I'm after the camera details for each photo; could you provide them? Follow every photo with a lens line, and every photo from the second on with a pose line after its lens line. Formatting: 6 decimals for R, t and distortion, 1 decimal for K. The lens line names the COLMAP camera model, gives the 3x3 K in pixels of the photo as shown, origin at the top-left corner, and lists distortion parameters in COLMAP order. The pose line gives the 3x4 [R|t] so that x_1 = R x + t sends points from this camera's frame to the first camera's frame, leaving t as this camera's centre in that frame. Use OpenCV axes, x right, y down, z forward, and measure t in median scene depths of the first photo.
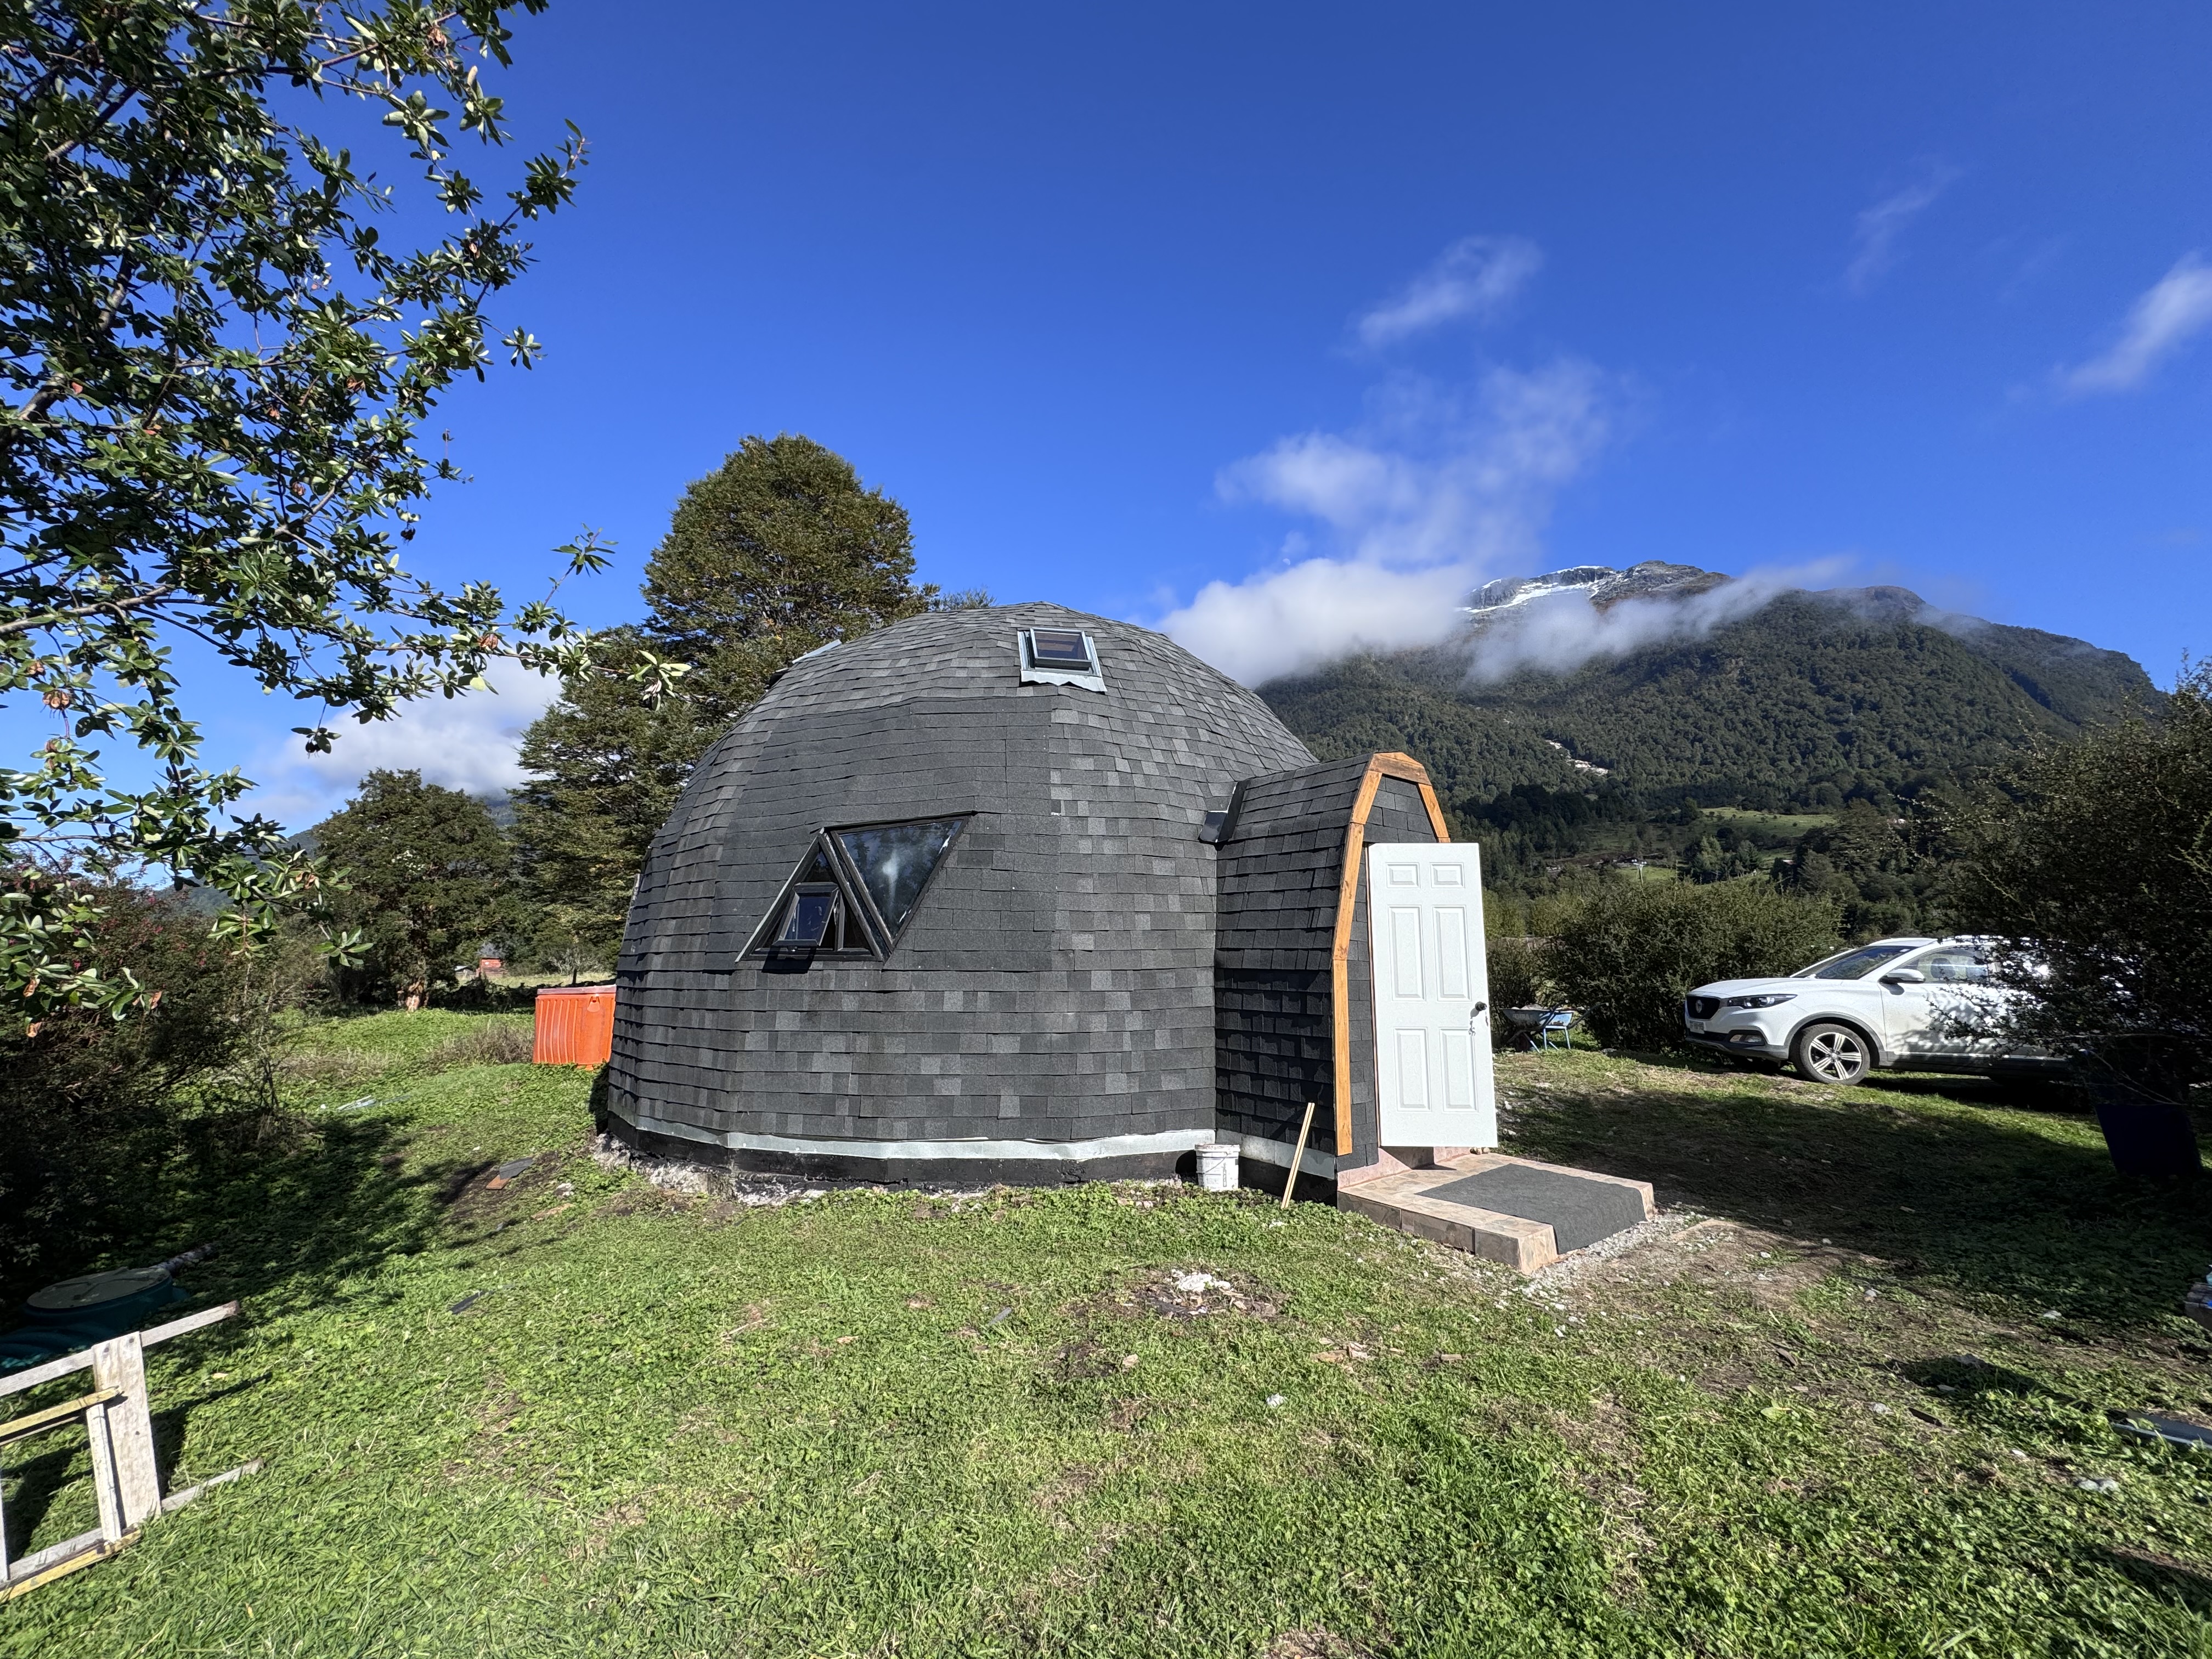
lens RADIAL K [[884.0, 0, 1103.4], [0, 884.0, 826.0], [0, 0, 1]] dist [-0.002843, -0.000495]
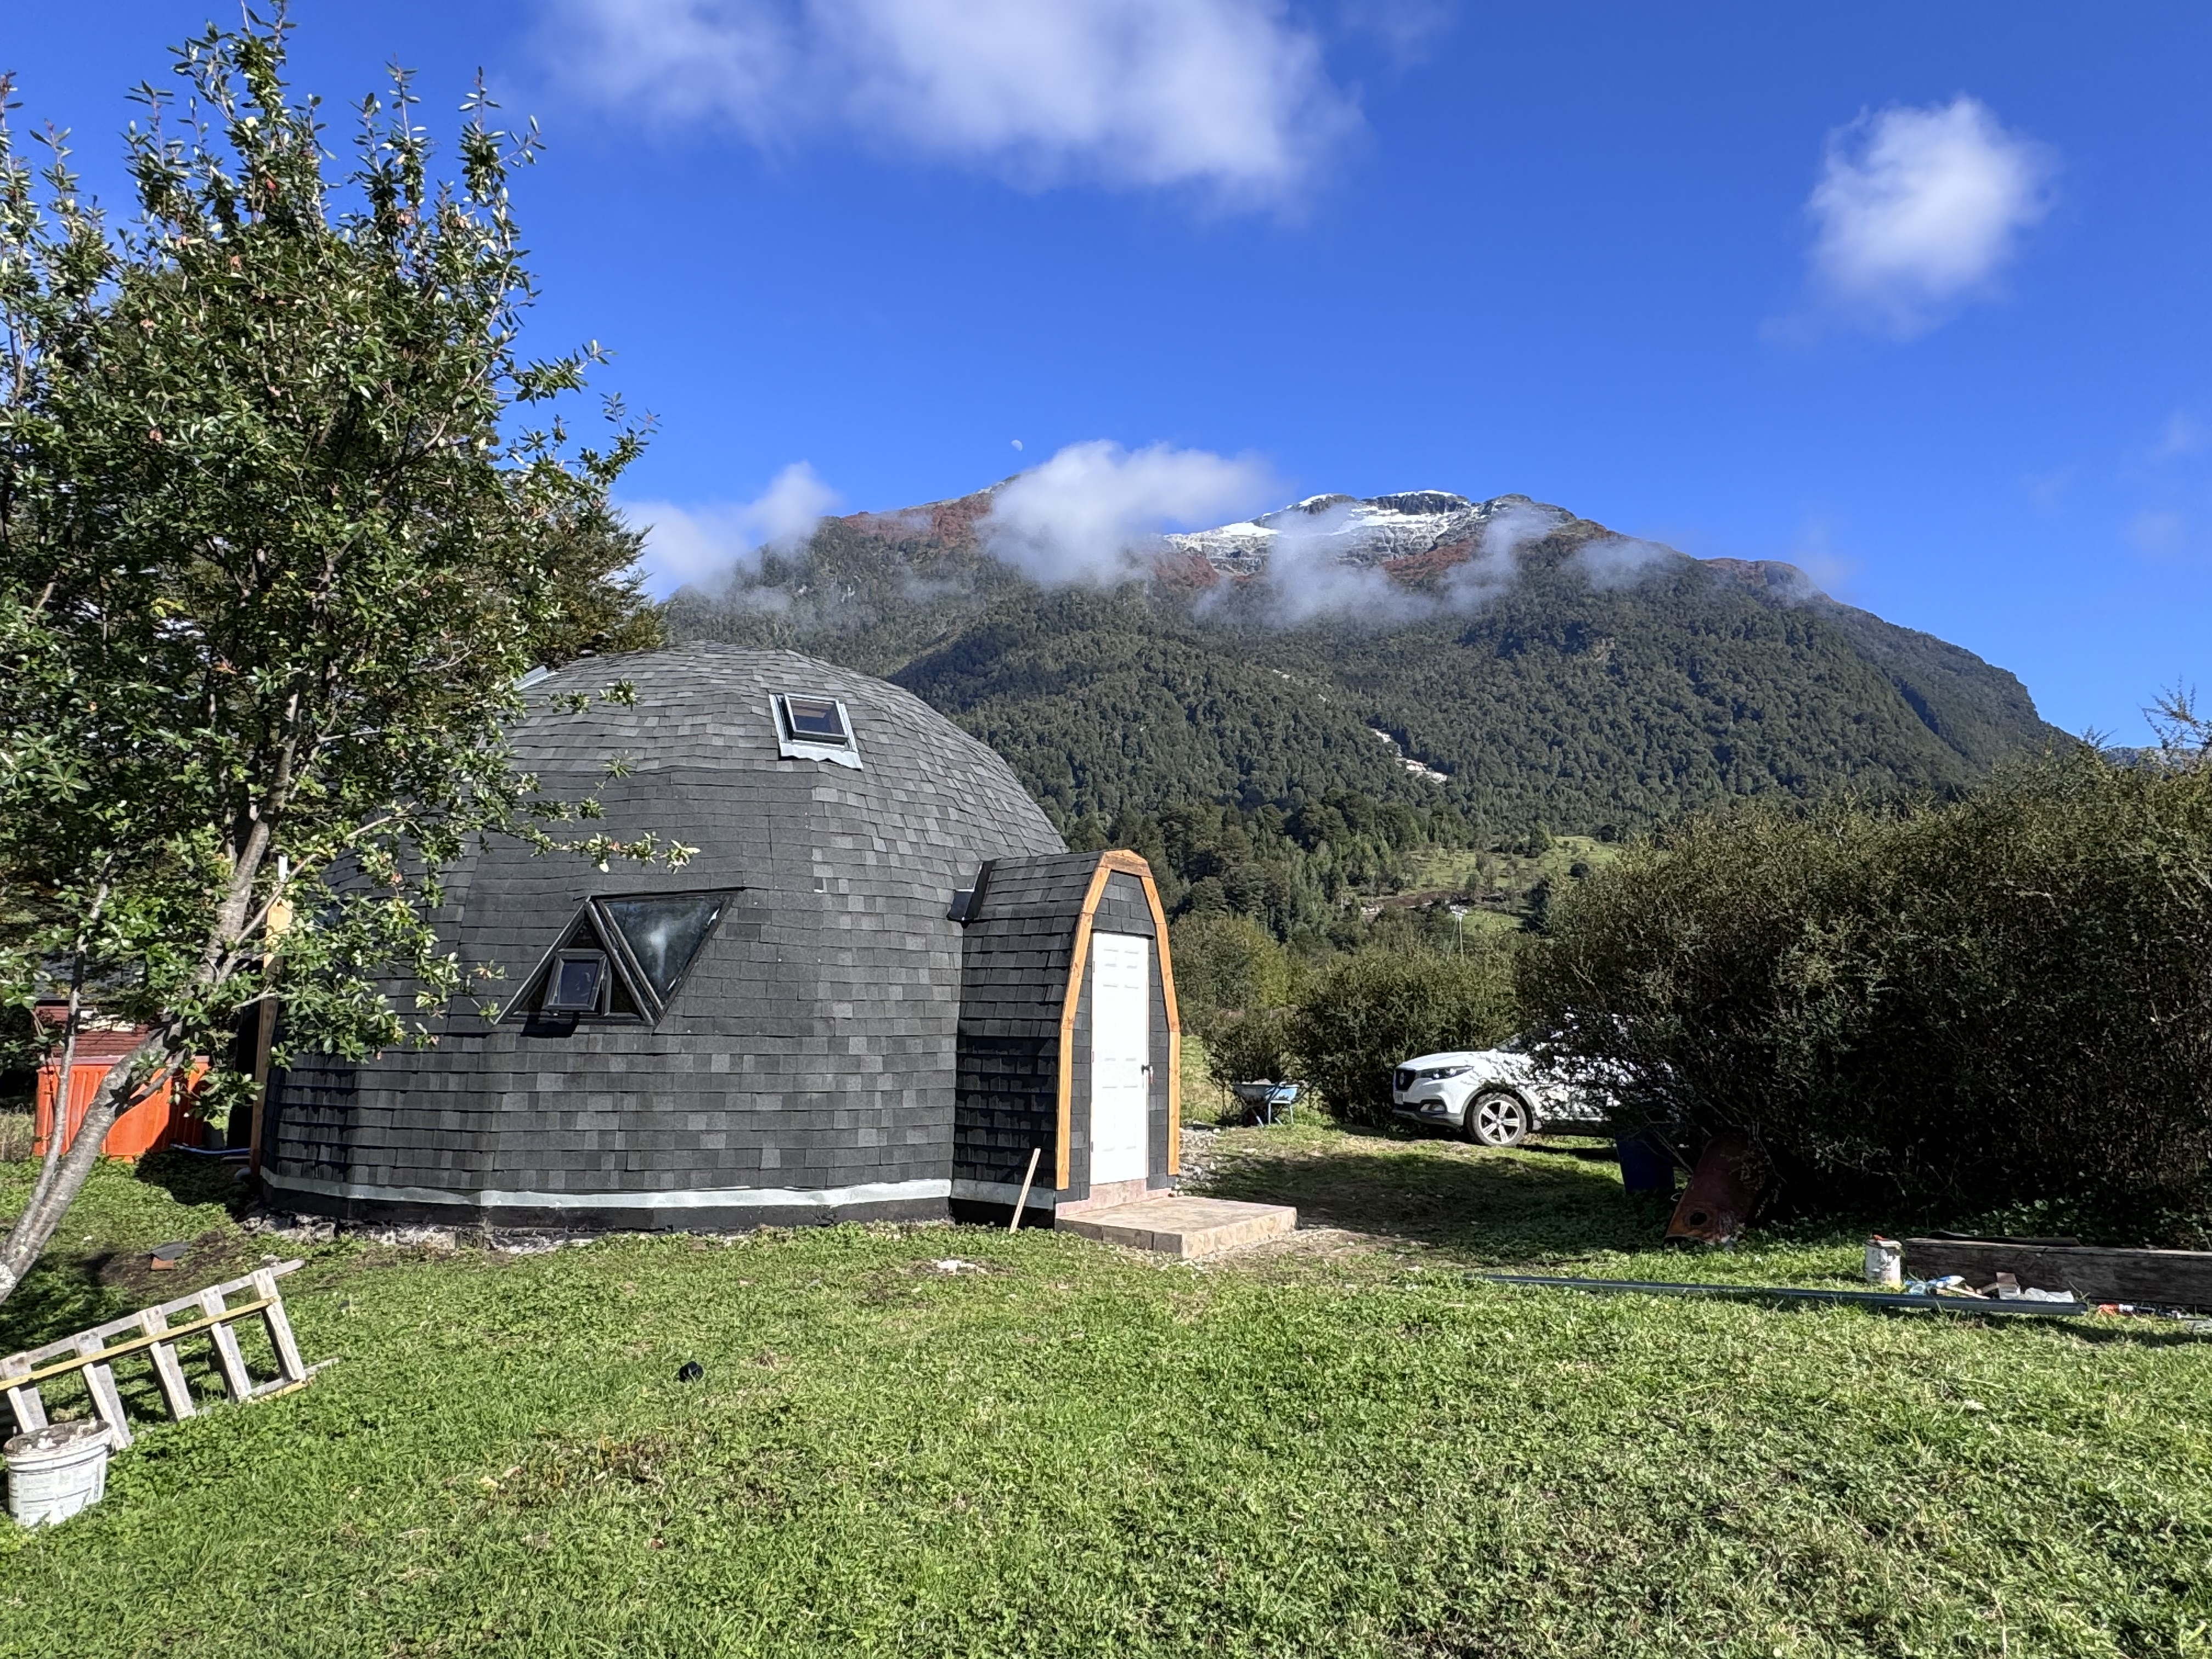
lens RADIAL K [[1364.4, 0, 1108.3], [0, 1364.4, 827.7], [0, 0, 1]] dist [-0.008187, 0.002670]
pose [[0.960447, 0.050561, 0.273834, -0.172792], [-0.050917, 0.998686, -0.005809, -0.098527], [-0.273768, -0.008363, 0.961760, -0.689840]]
